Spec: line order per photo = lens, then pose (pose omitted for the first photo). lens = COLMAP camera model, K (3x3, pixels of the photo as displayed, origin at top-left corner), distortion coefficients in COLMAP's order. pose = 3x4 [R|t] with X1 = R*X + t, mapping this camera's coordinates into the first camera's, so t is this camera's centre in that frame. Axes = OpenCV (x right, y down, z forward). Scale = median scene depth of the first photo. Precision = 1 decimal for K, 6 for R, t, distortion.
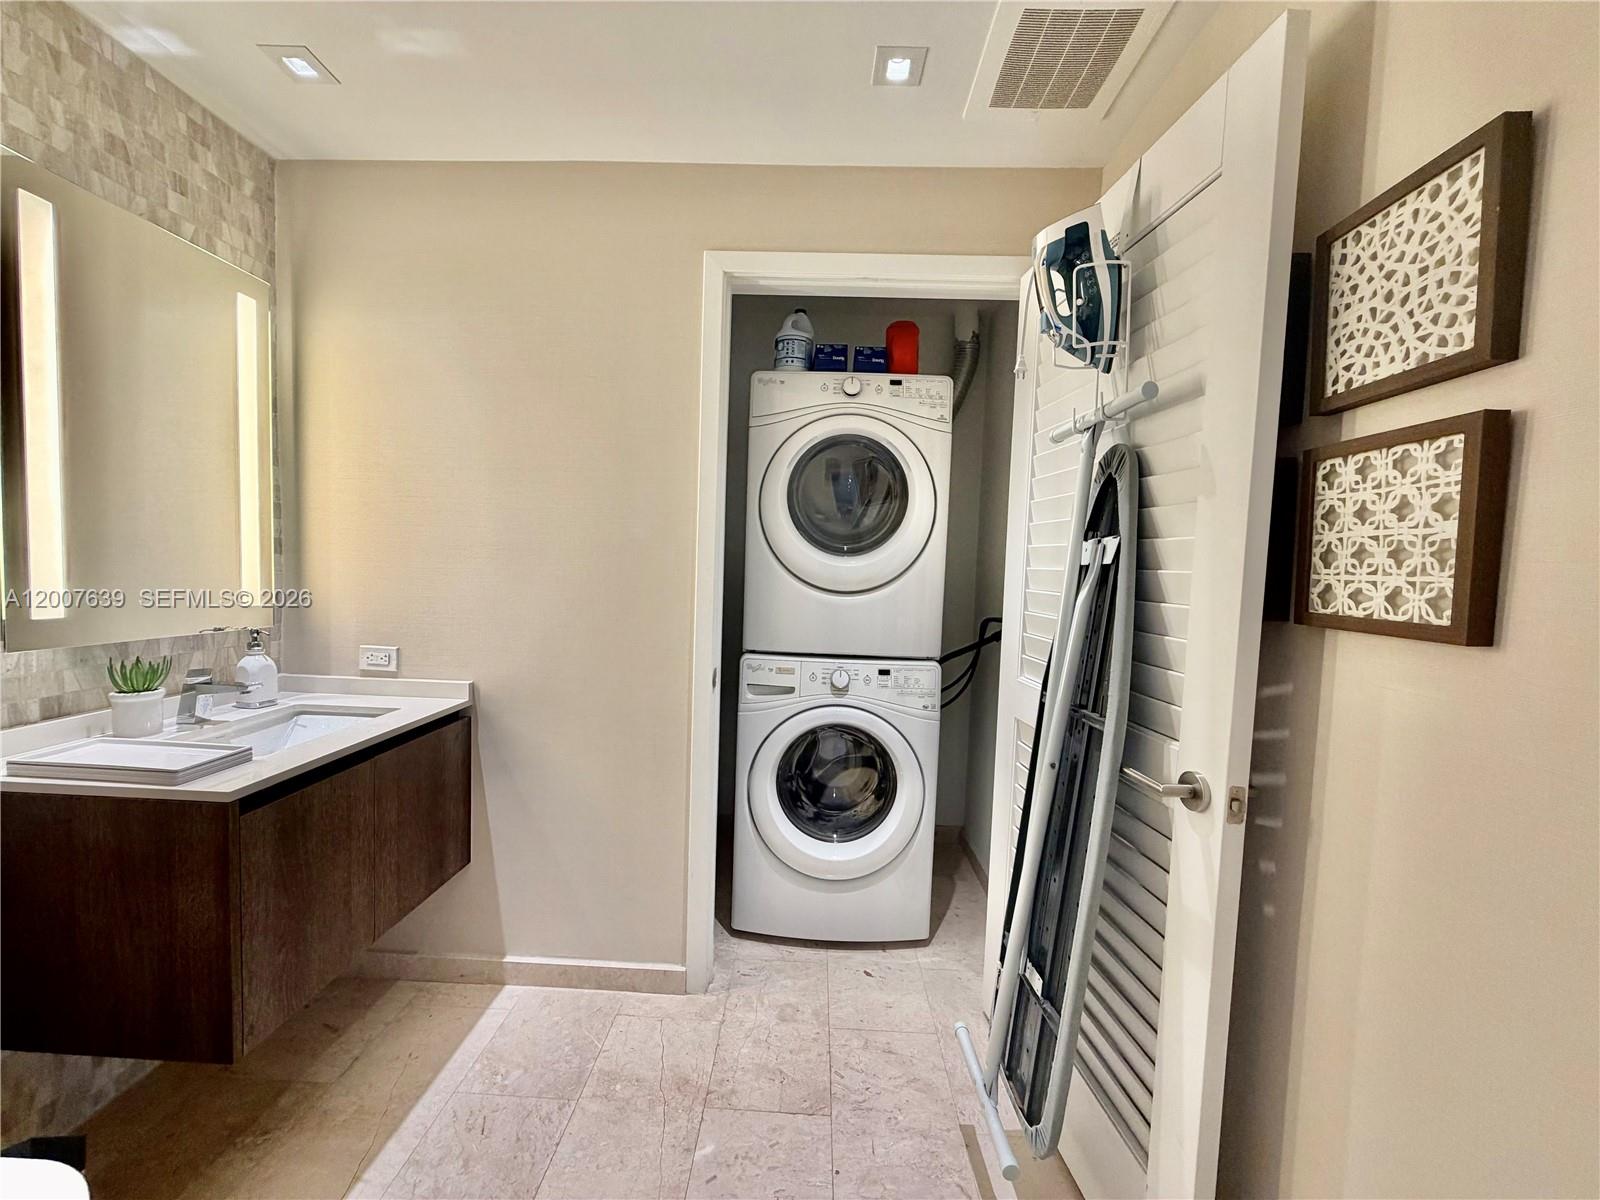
lens RADIAL K [[636.9, 0, 794.5], [0, 636.9, 598.2], [0, 0, 1]] dist [0.000954, -0.000152]
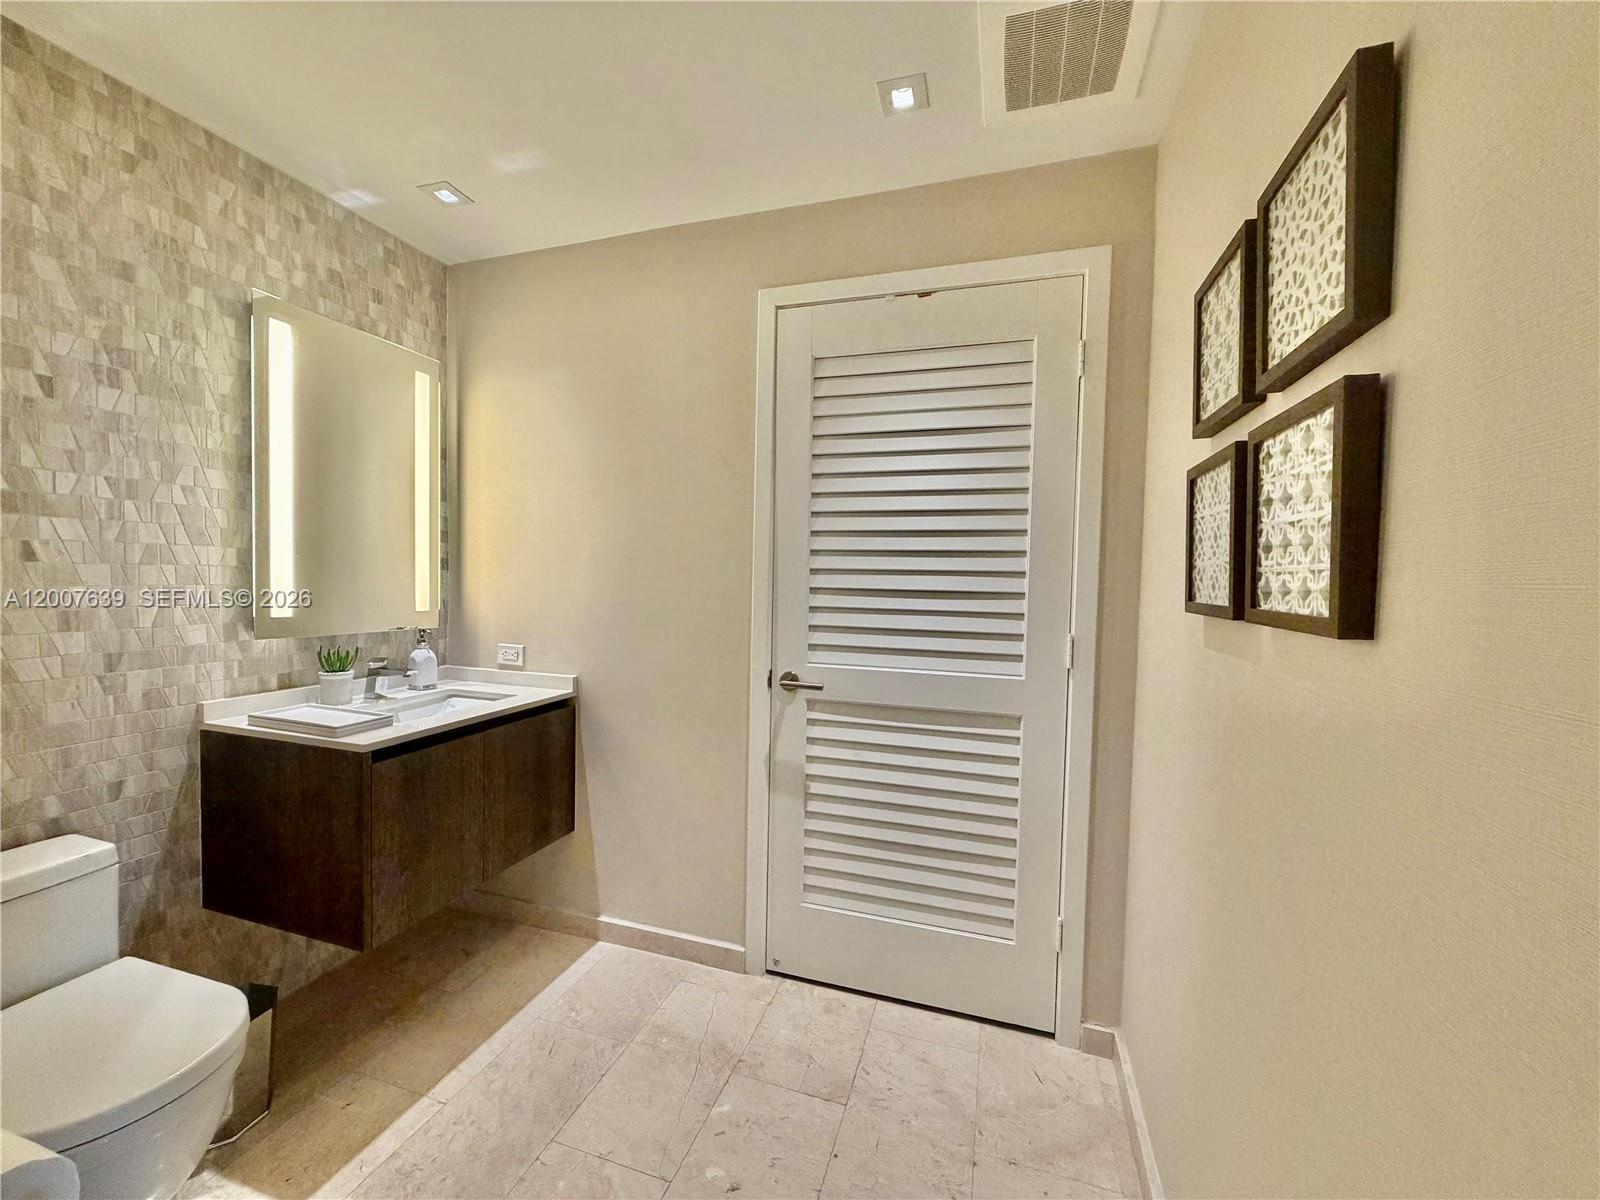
lens RADIAL K [[636.9, 0, 792.6], [0, 636.9, 597.5], [0, 0, 1]] dist [0.000954, -0.000152]
pose [[0.960826, -0.004078, -0.277121, 0.254372], [-0.003474, 0.999636, -0.026757, 0.019512], [0.277129, 0.026672, 0.960462, -0.033125]]
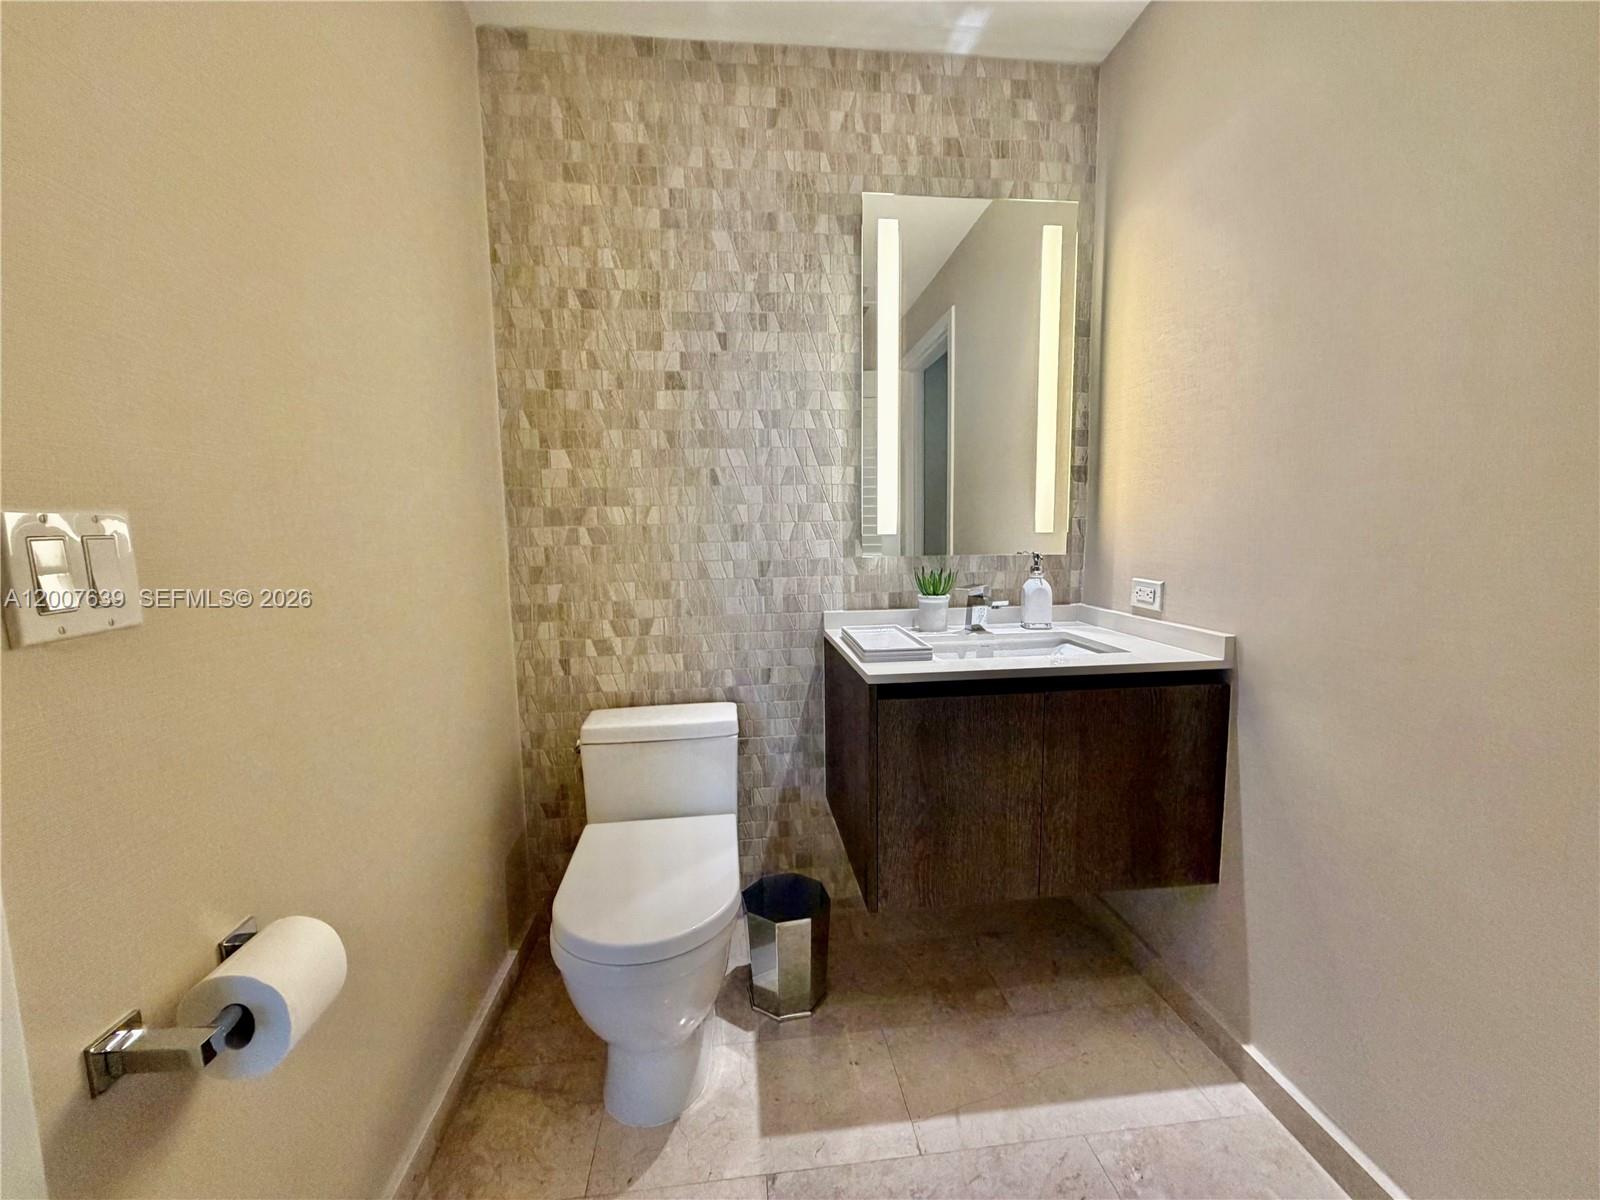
lens RADIAL K [[636.9, 0, 805.0], [0, 636.9, 599.7], [0, 0, 1]] dist [0.000954, -0.000152]
pose [[0.150578, 0.073804, -0.985839, 0.141606], [-0.030274, 0.997086, 0.070021, 0.068883], [0.988134, 0.019302, 0.152374, 0.519467]]
